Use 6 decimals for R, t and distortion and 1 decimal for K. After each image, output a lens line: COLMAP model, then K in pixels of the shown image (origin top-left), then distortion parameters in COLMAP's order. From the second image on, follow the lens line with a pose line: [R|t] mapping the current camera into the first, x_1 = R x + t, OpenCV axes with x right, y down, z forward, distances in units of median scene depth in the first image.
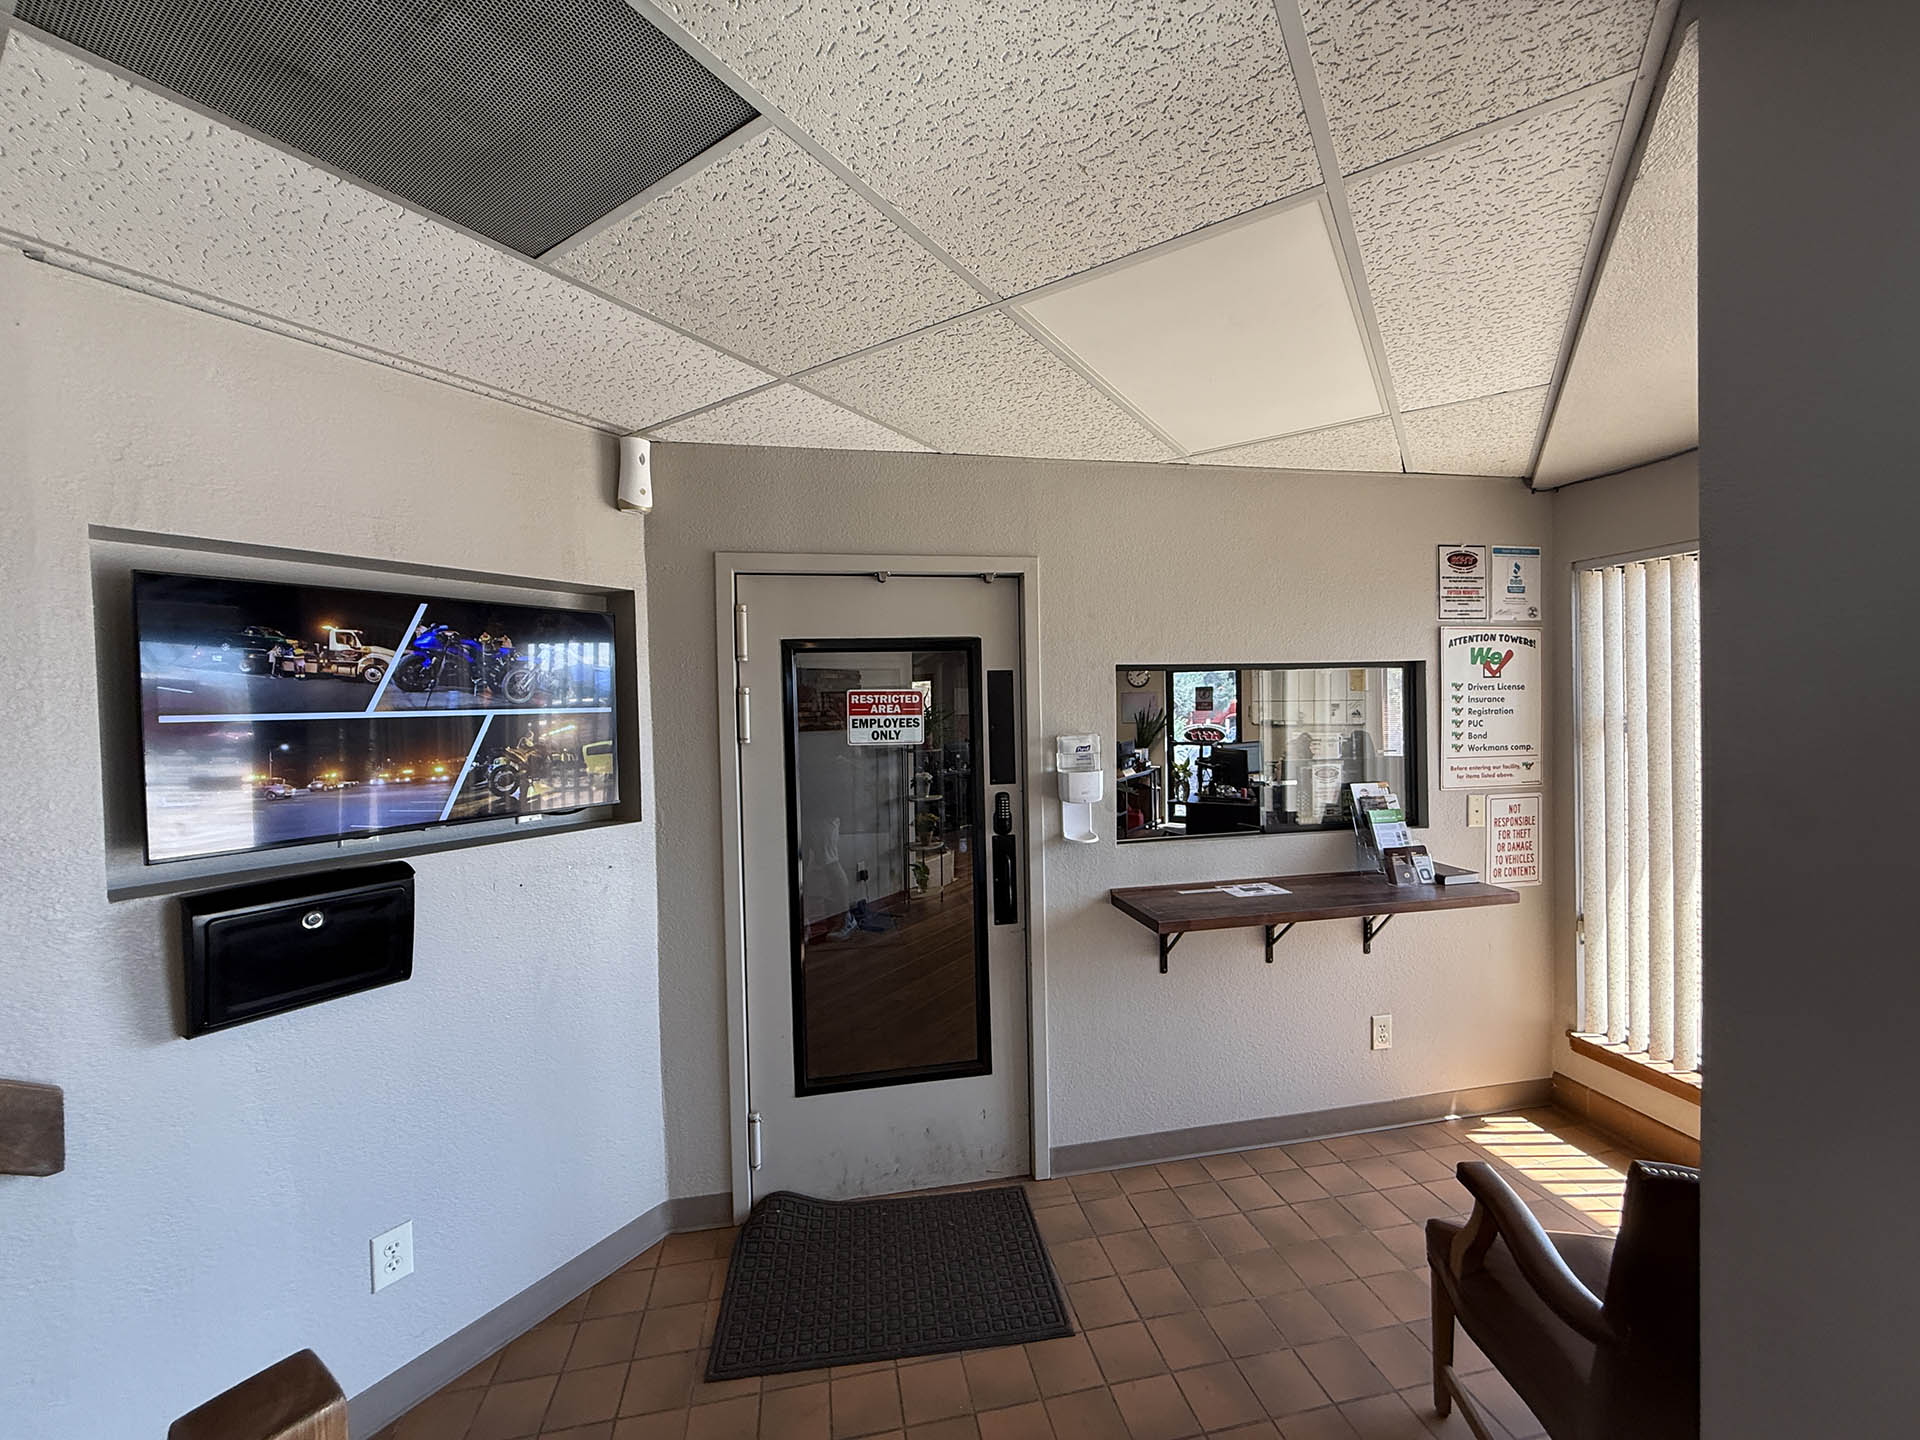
lens RADIAL K [[769.9, 0, 960.0], [0, 769.9, 720.0], [0, 0, 1]] dist [-0.000993, -0.000288]
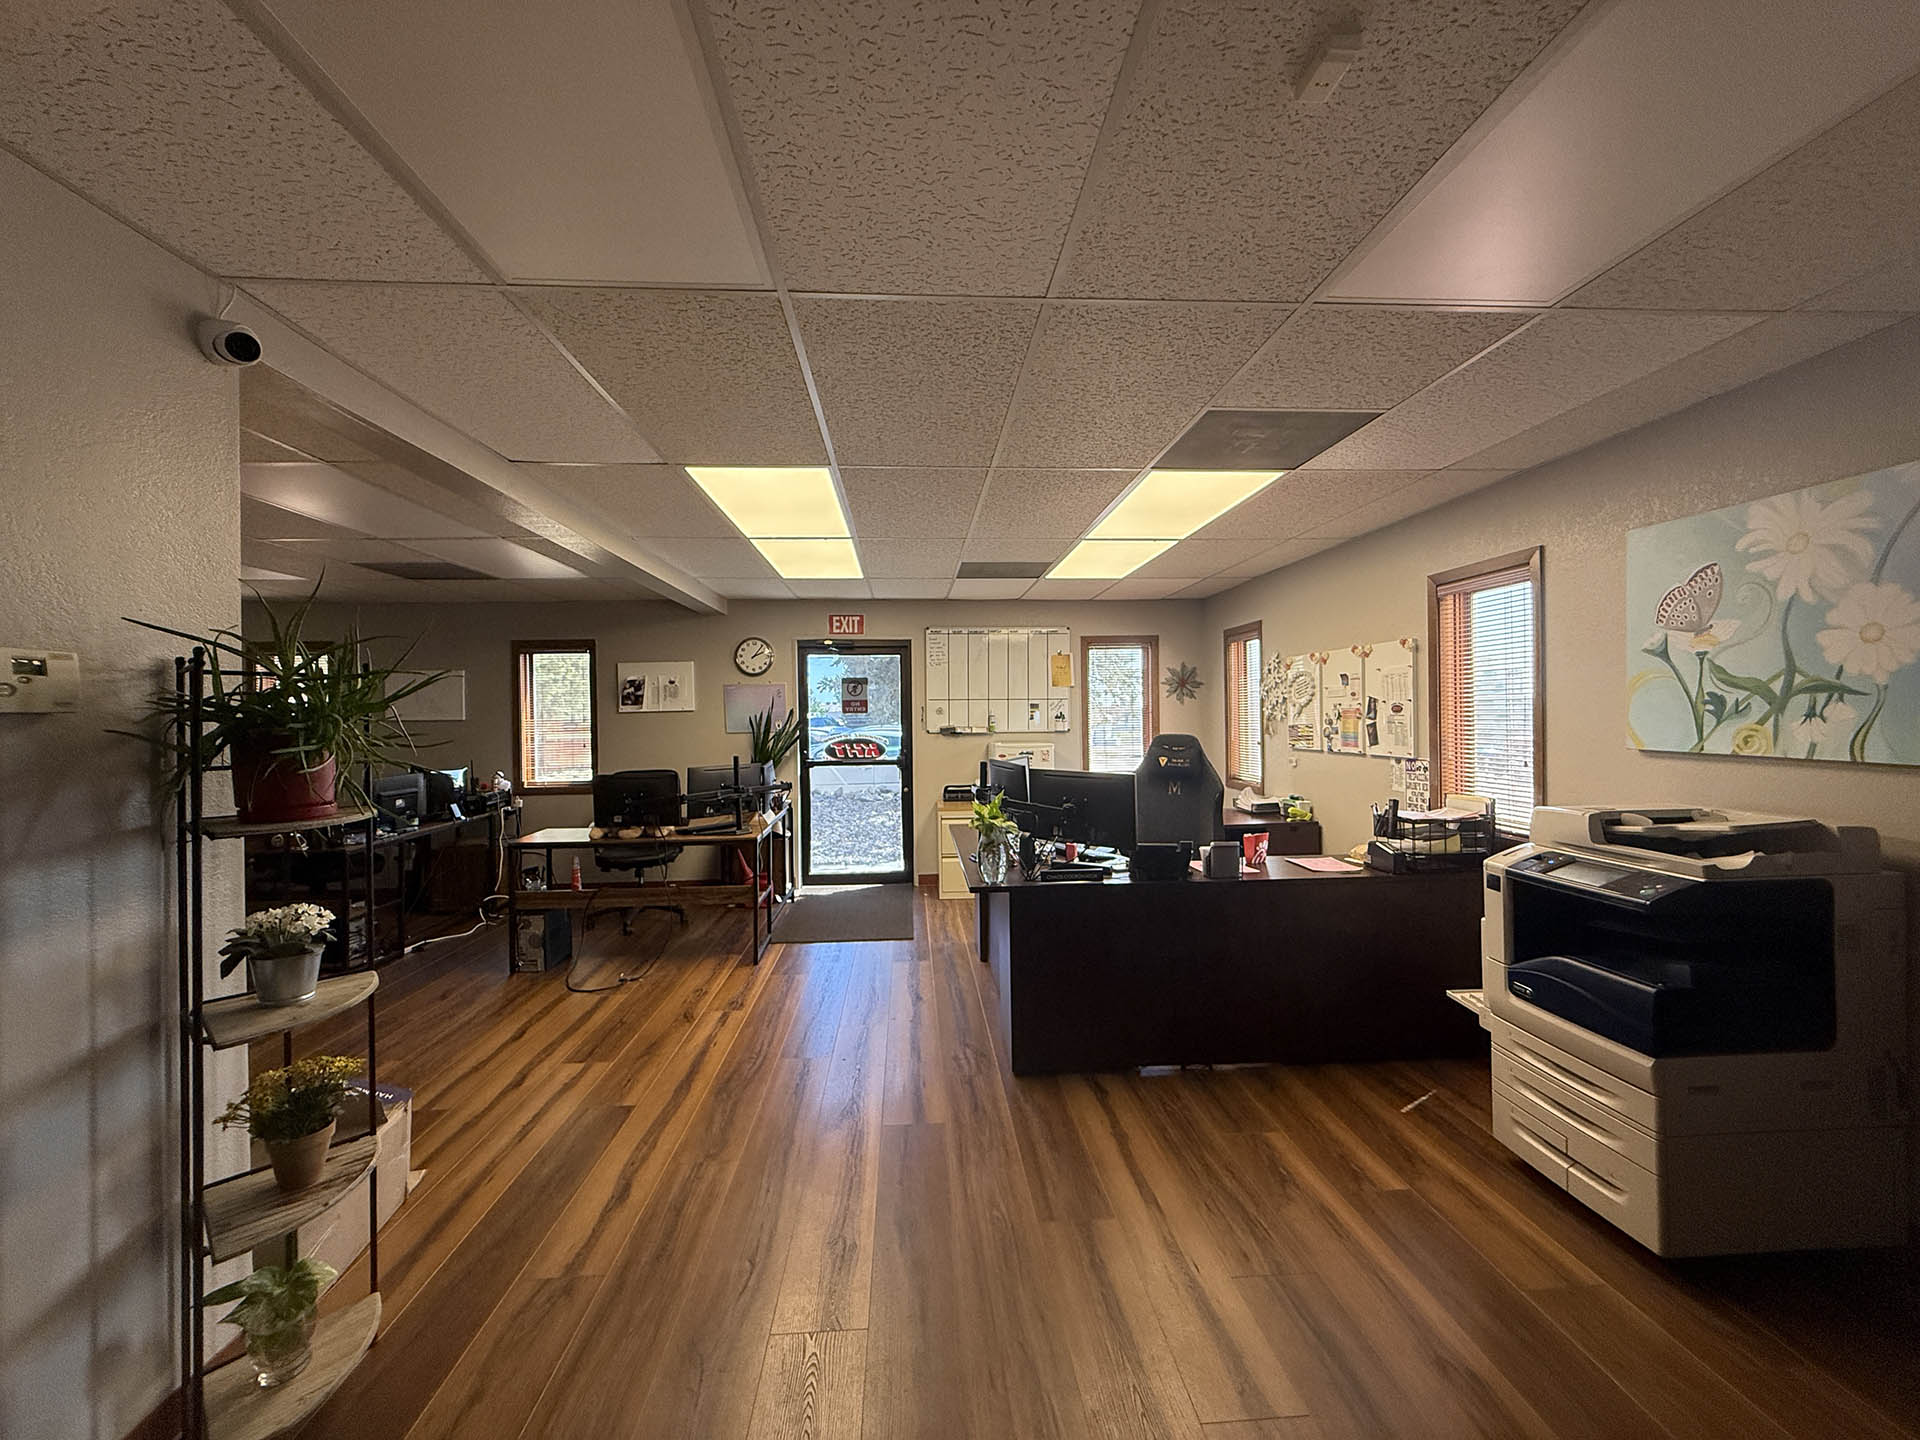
lens RADIAL K [[769.9, 0, 960.0], [0, 769.9, 720.0], [0, 0, 1]] dist [-0.000993, -0.000288]
pose [[0.796002, 0.004443, 0.605277, -0.015385], [0.010230, 0.999732, -0.020791, 0.008681], [-0.605207, 0.022742, 0.795743, 0.412384]]
